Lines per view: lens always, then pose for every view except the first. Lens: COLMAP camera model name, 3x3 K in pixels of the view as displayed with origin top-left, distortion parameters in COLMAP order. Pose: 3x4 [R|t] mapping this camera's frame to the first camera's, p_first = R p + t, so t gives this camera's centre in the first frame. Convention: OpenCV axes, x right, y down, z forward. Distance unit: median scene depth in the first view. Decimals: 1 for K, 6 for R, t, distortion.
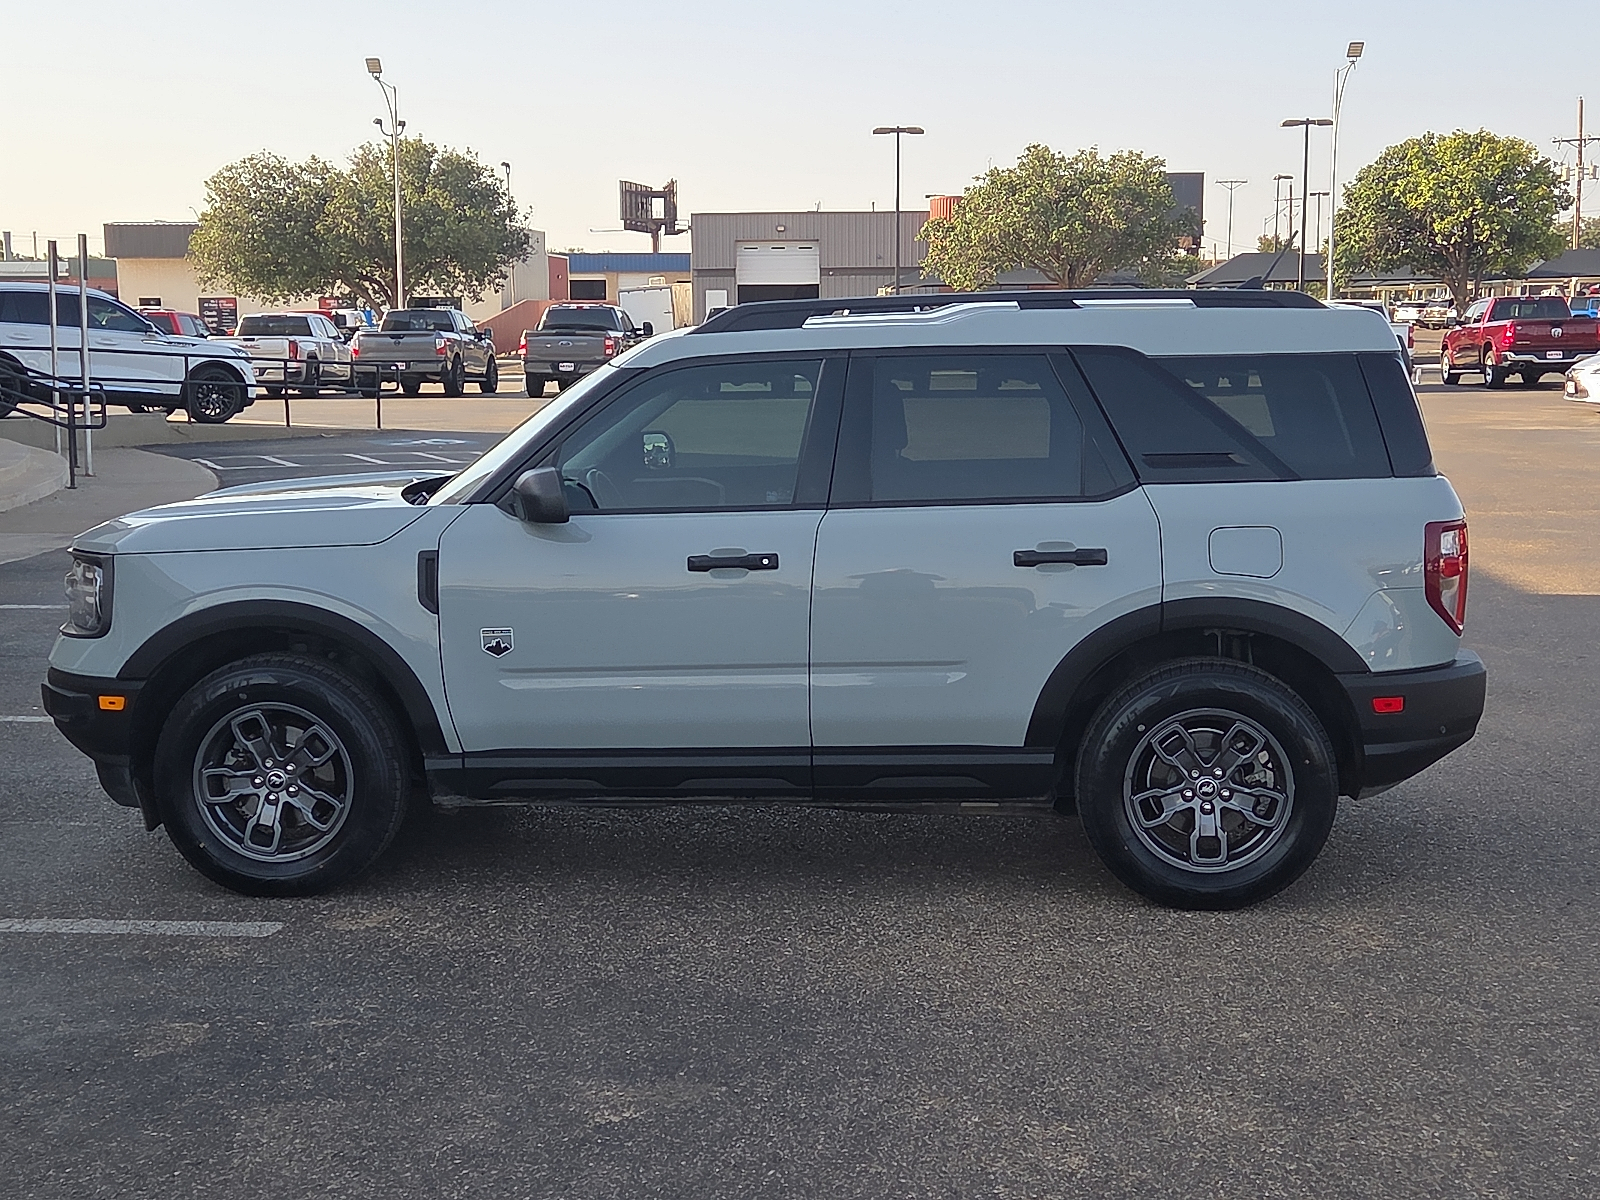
lens RADIAL K [[2034.3, 0, 807.0], [0, 2034.3, 598.6], [0, 0, 1]] dist [0.059436, 0.000000]
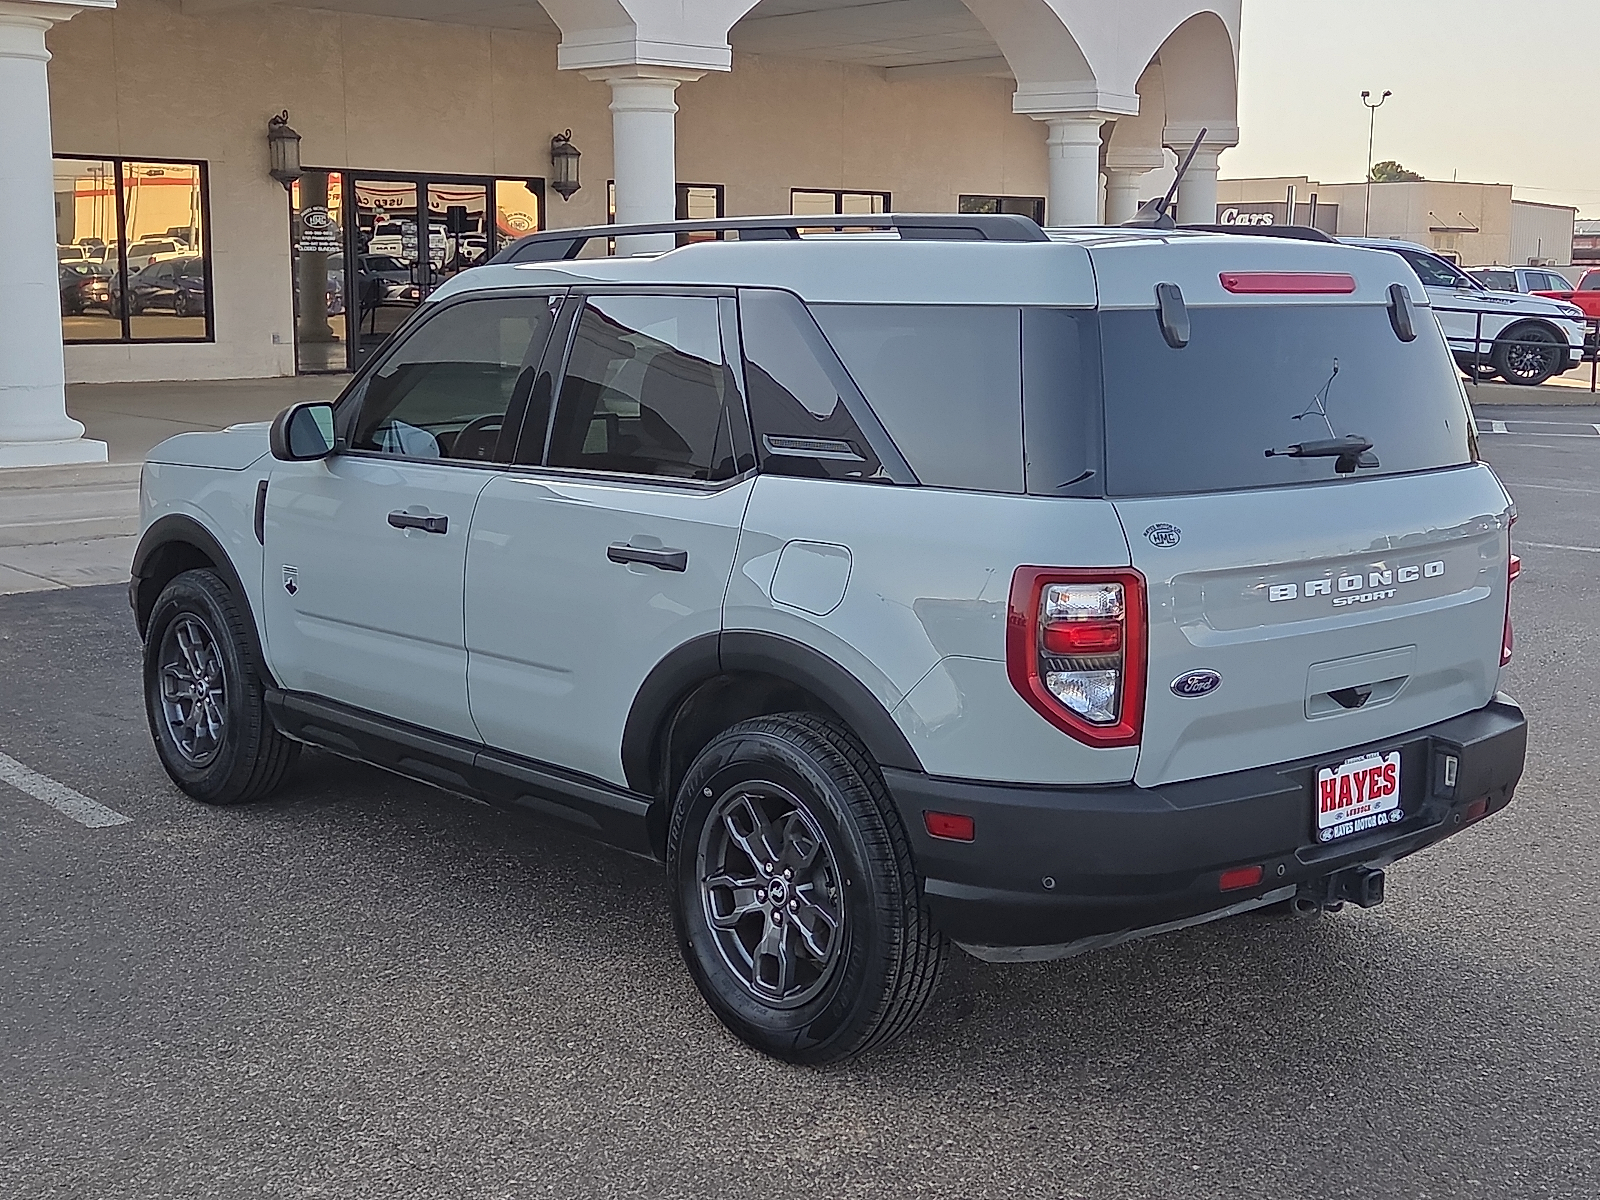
lens RADIAL K [[2034.3, 0, 793.0], [0, 2034.3, 601.1], [0, 0, 1]] dist [0.059436, 0.000000]
pose [[0.723208, 0.127496, -0.678760, 0.673665], [-0.113532, 0.991389, 0.065252, -0.058646], [0.681235, 0.029870, 0.731455, 0.451093]]
